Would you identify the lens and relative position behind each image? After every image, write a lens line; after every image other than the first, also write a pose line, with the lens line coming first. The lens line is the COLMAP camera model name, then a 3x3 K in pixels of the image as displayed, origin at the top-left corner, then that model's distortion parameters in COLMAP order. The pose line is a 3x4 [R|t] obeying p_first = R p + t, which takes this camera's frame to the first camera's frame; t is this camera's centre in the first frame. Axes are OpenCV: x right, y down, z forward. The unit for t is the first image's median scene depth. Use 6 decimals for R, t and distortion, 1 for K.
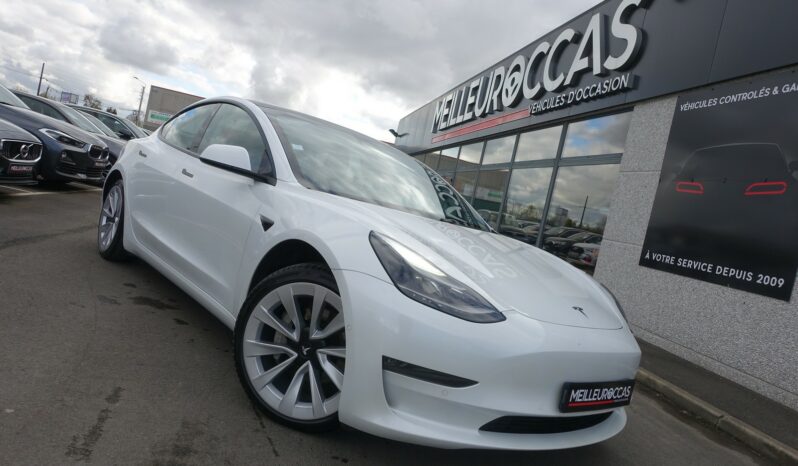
lens RADIAL K [[547.2, 0, 401.9], [0, 547.2, 229.9], [0, 0, 1]] dist [-0.003215, -0.000135]
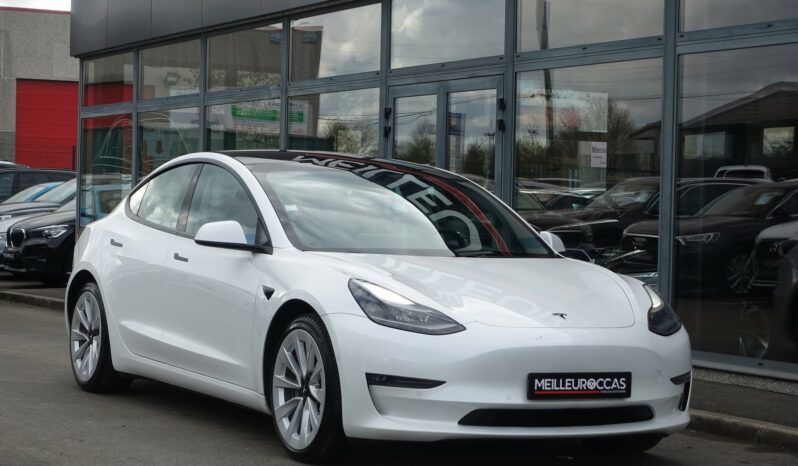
lens RADIAL K [[1729.9, 0, 399.0], [0, 1729.9, 233.0], [0, 0, 1]] dist [0.035272, 0.077878]
pose [[0.957724, -0.197370, -0.209307, 0.787022], [0.186143, 0.979863, -0.072247, 0.181649], [0.219351, 0.030232, 0.975177, -2.421291]]
